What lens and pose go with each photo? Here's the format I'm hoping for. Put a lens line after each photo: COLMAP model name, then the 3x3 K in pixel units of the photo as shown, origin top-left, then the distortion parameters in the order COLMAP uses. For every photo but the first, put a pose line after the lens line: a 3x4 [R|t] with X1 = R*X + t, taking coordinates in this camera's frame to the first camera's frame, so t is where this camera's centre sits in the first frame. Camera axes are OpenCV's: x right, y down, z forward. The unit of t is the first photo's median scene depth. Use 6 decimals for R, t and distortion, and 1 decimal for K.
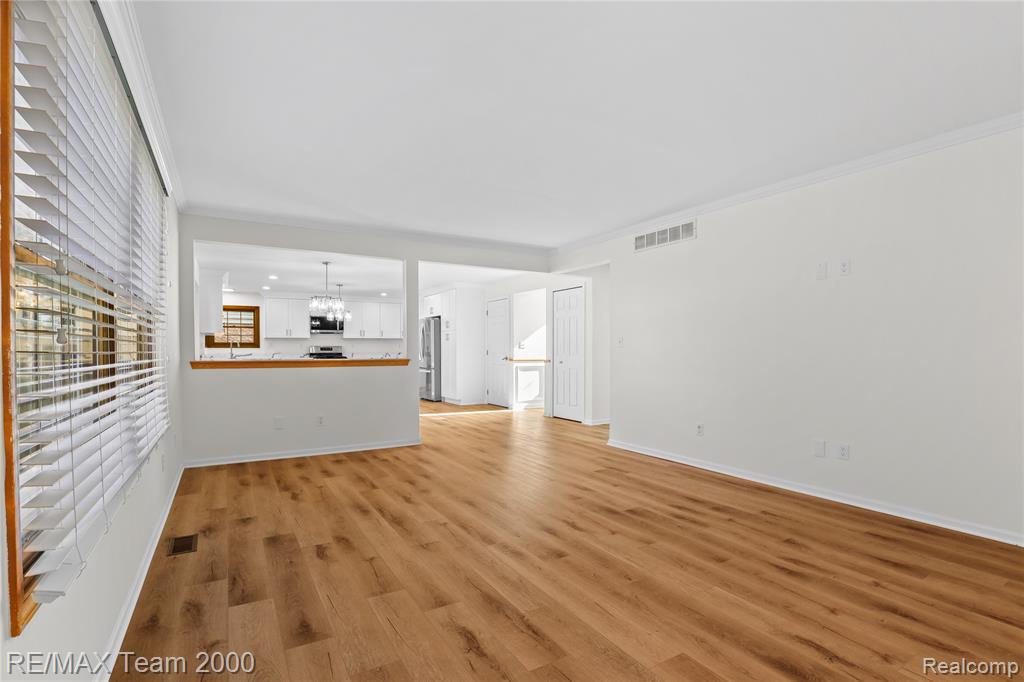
lens RADIAL K [[470.3, 0, 512.0], [0, 470.3, 341.0], [0, 0, 1]] dist [-0.044522, 0.009448]
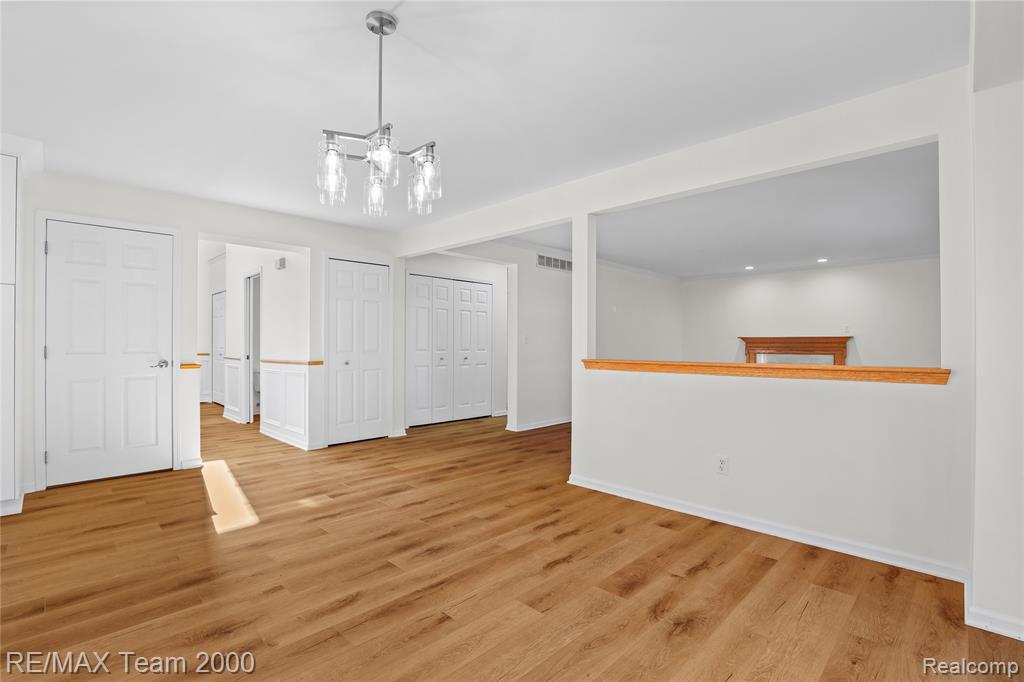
lens RADIAL K [[470.3, 0, 512.0], [0, 470.3, 341.0], [0, 0, 1]] dist [-0.044522, 0.009448]
pose [[-0.244440, 0.005563, 0.969649, -1.331362], [-0.020216, 0.999737, -0.010832, 0.031485], [-0.969454, -0.022250, -0.244263, 1.961574]]
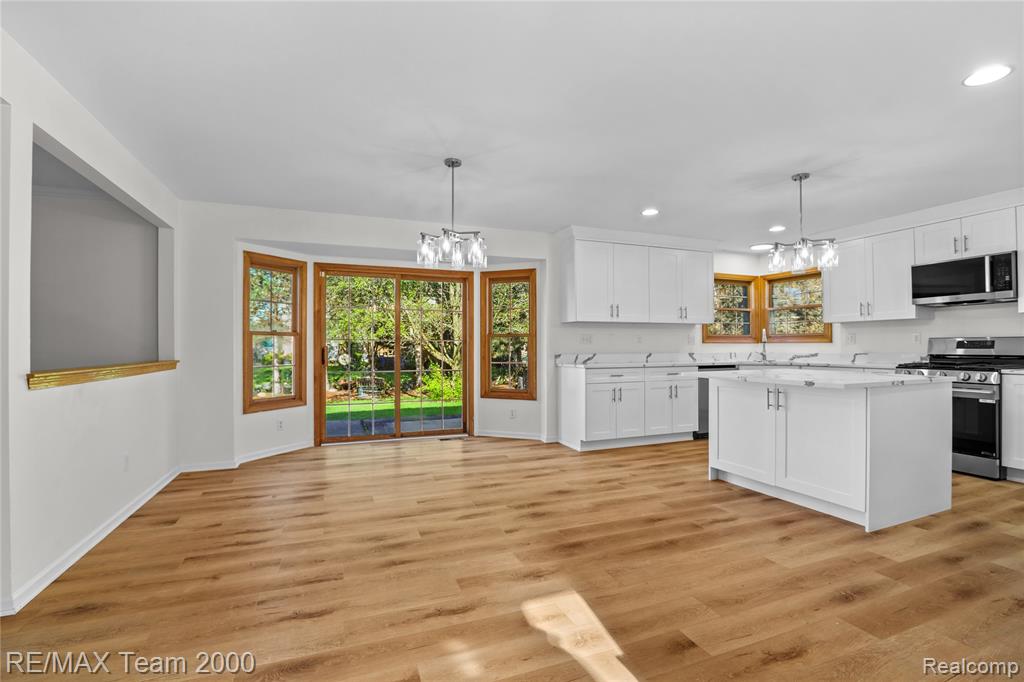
lens RADIAL K [[470.3, 0, 512.0], [0, 470.3, 341.0], [0, 0, 1]] dist [-0.044522, 0.009448]
pose [[-0.172926, -0.008097, -0.984902, 0.089429], [0.020190, 0.999727, -0.011764, 0.035086], [0.984728, -0.021919, -0.172715, 2.249339]]
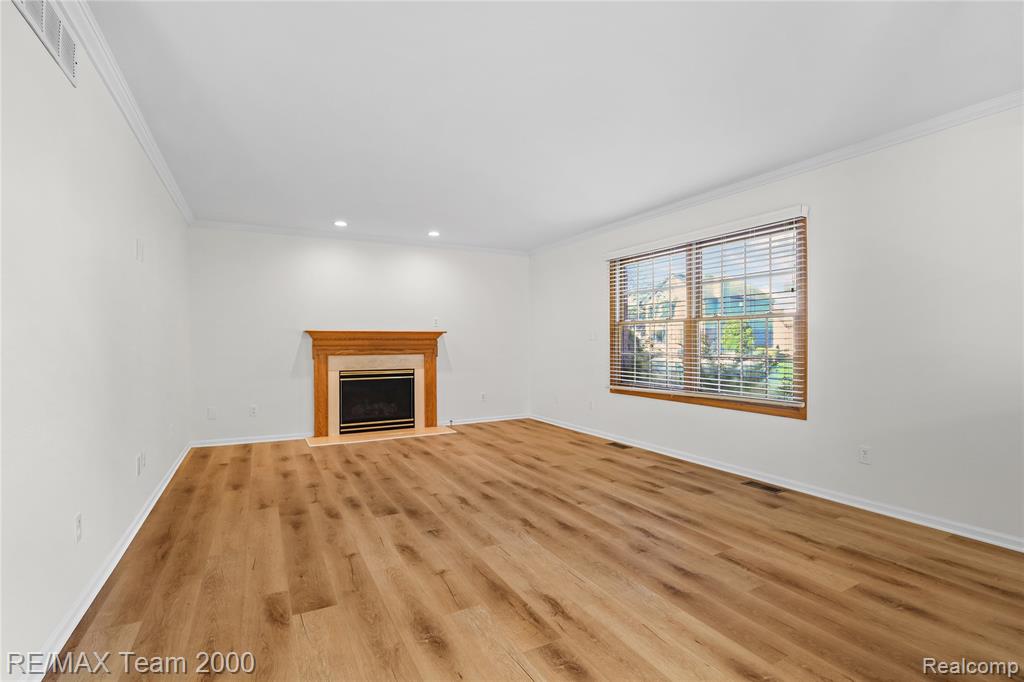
lens RADIAL K [[470.3, 0, 512.0], [0, 470.3, 341.0], [0, 0, 1]] dist [-0.044522, 0.009448]
pose [[-0.998893, 0.002344, 0.046984, -0.031325], [0.001387, 0.999791, -0.020392, 0.028843], [-0.047021, -0.020304, -0.998687, 1.720636]]
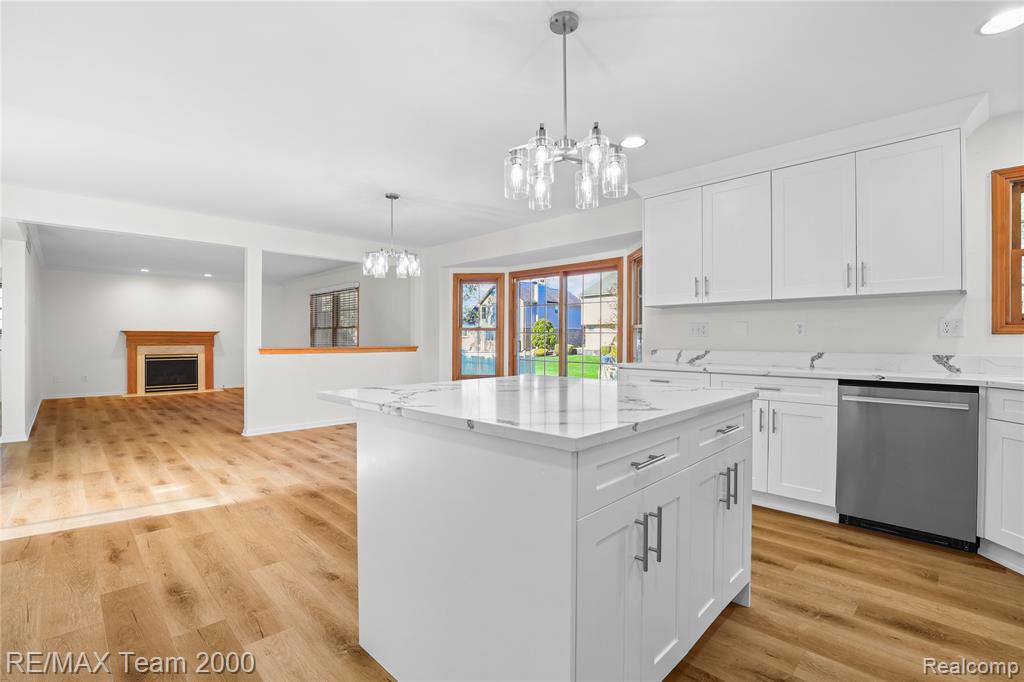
lens RADIAL K [[470.3, 0, 512.0], [0, 470.3, 341.0], [0, 0, 1]] dist [-0.044522, 0.009448]
pose [[-0.973660, -0.001433, -0.227999, -0.817589], [0.001661, 0.999909, -0.013378, 0.056807], [0.227997, -0.013404, -0.973570, 3.197373]]
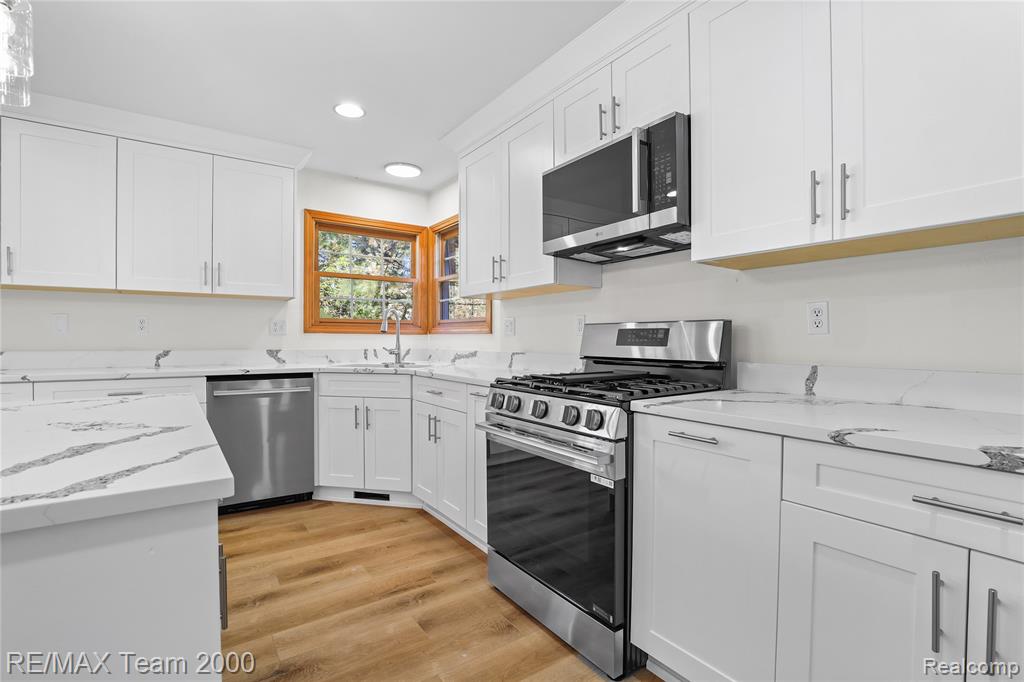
lens RADIAL K [[470.3, 0, 512.0], [0, 470.3, 341.0], [0, 0, 1]] dist [-0.044522, 0.009448]
pose [[0.060314, 0.006452, -0.998159, -0.717322], [0.013638, 0.999880, 0.007287, 0.053720], [0.998086, -0.014052, 0.060219, 3.042127]]
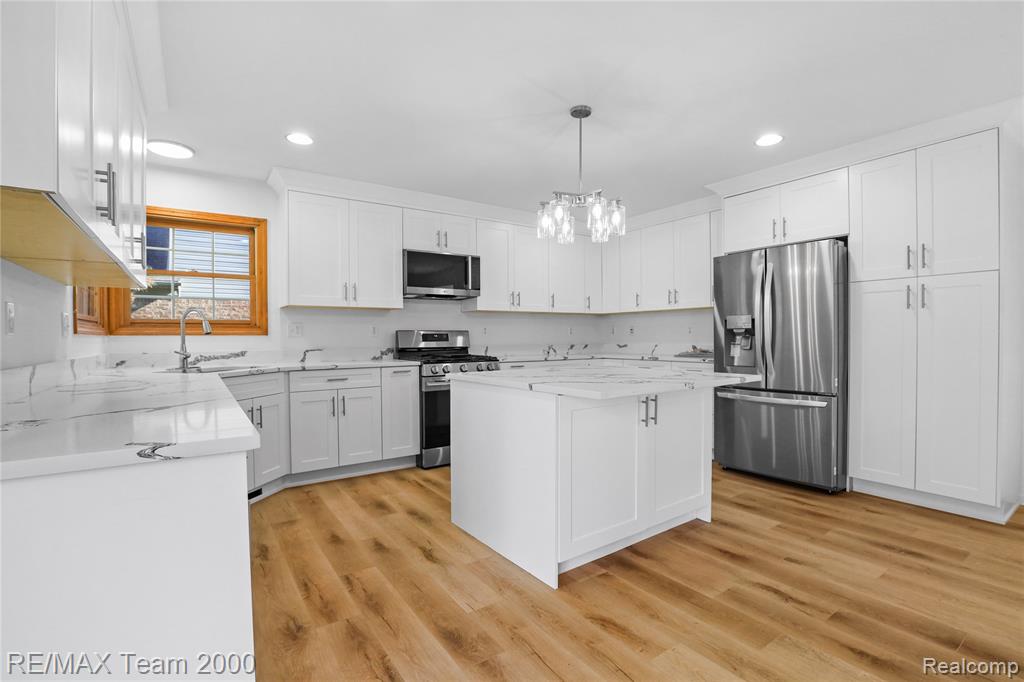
lens RADIAL K [[470.3, 0, 512.0], [0, 470.3, 341.0], [0, 0, 1]] dist [-0.044522, 0.009448]
pose [[0.998504, -0.005502, 0.054408, -1.150305], [0.004136, 0.999674, 0.025194, 0.033356], [-0.054529, -0.024931, 0.998201, 1.942482]]
